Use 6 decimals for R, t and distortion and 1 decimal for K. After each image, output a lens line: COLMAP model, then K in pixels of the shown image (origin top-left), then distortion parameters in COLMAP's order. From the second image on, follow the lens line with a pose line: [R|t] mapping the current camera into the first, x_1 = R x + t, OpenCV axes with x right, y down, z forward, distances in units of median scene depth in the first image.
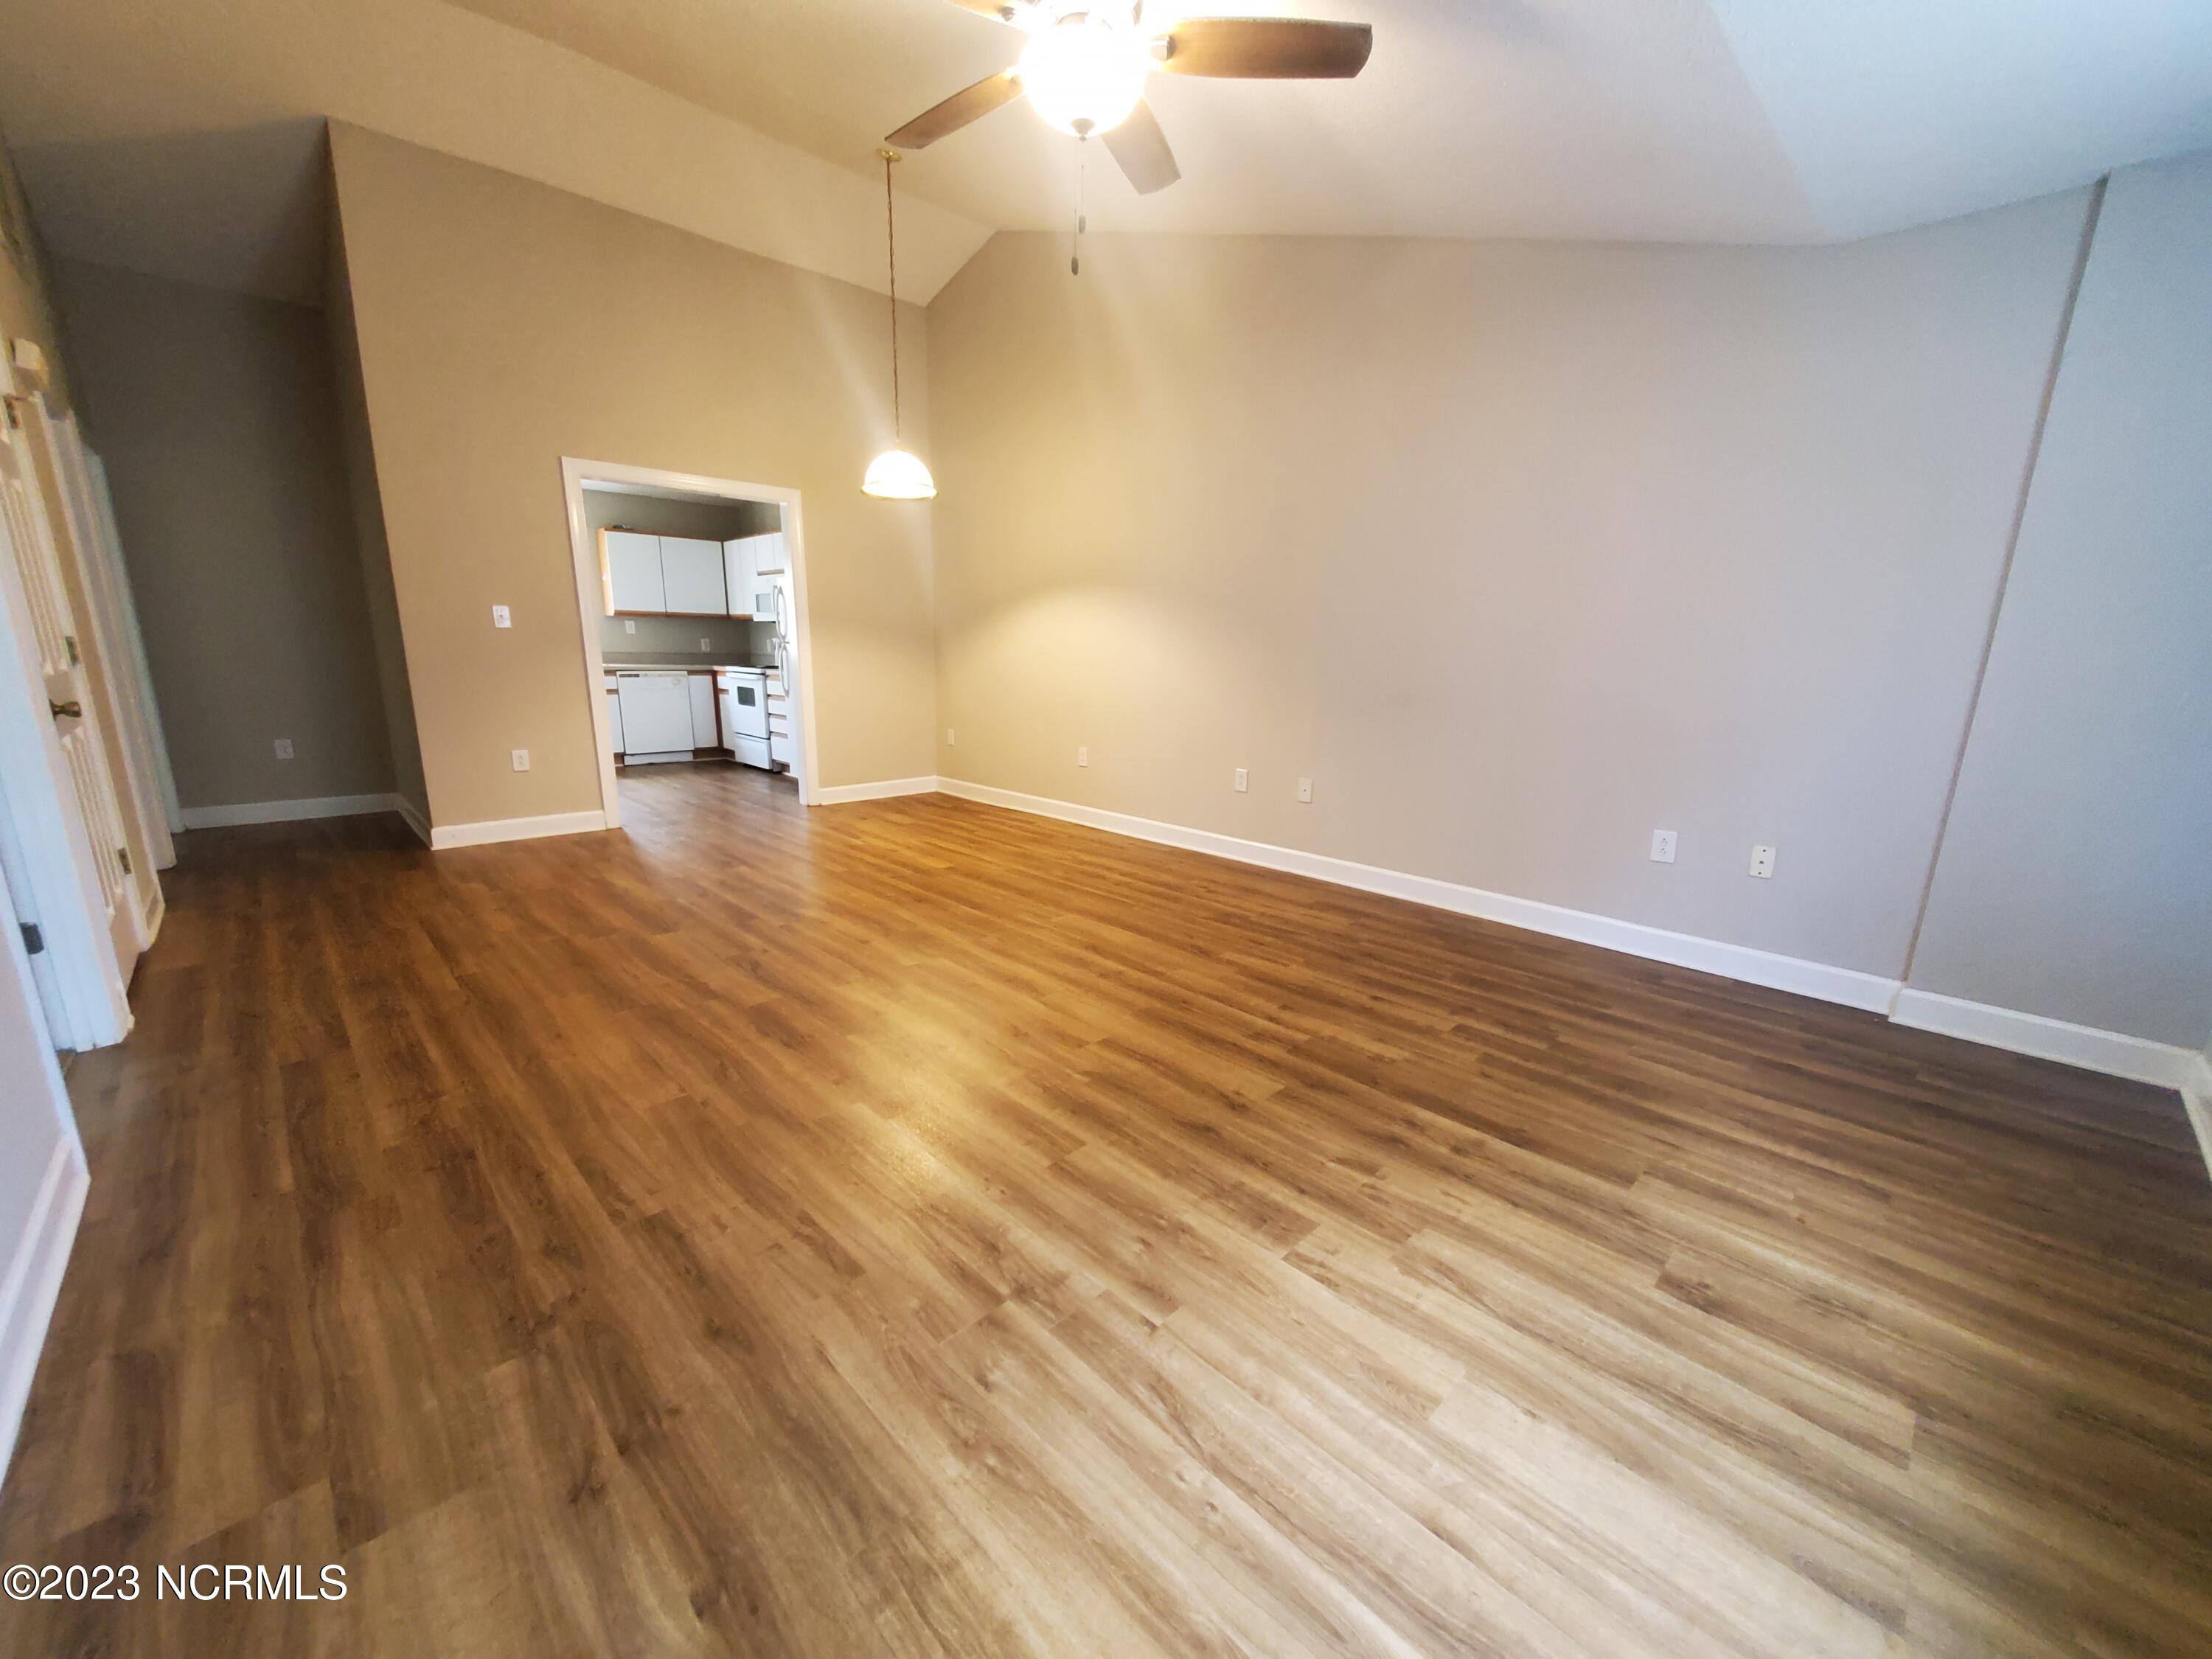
lens RADIAL K [[848.9, 0, 1106.0], [0, 848.9, 829.5], [0, 0, 1]] dist [0.003598, 0.000054]
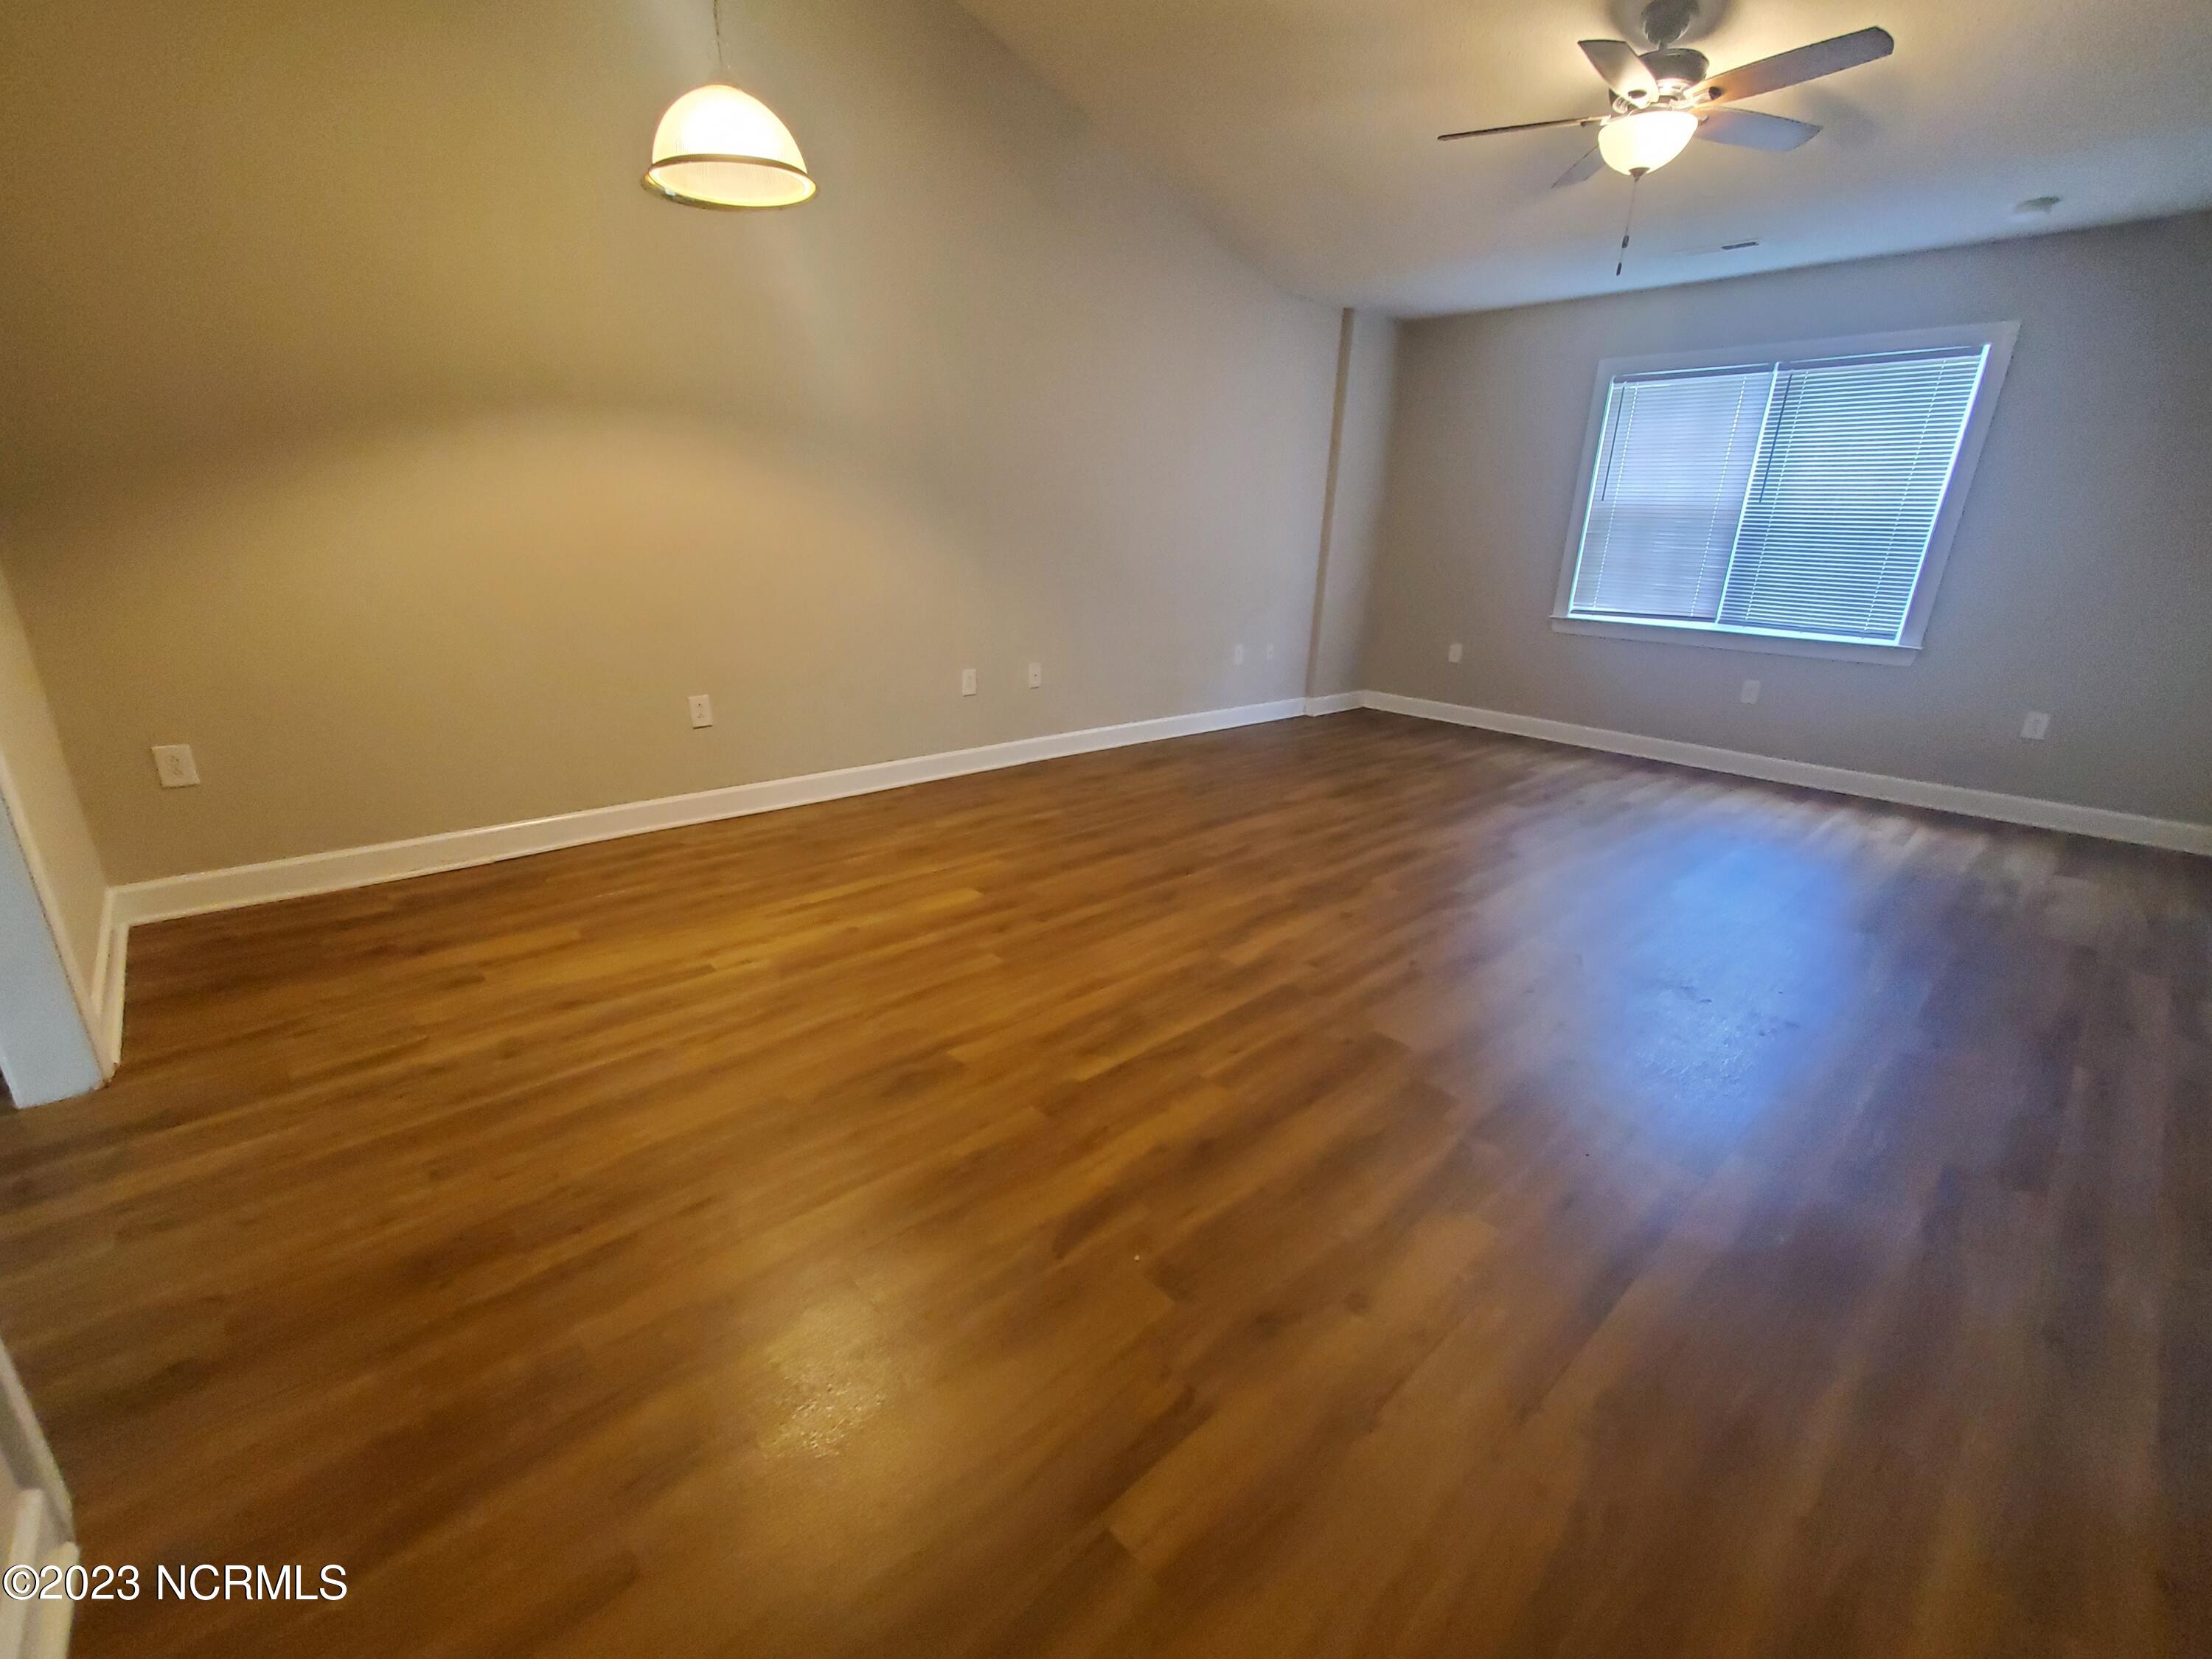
lens RADIAL K [[914.9, 0, 1106.0], [0, 914.9, 829.5], [0, 0, 1]] dist [0.008092, 0.000121]
pose [[0.059067, -0.332974, 0.941084, -0.892112], [0.186695, 0.929781, 0.317257, -0.219625], [-0.980641, 0.156956, 0.117084, 0.887561]]
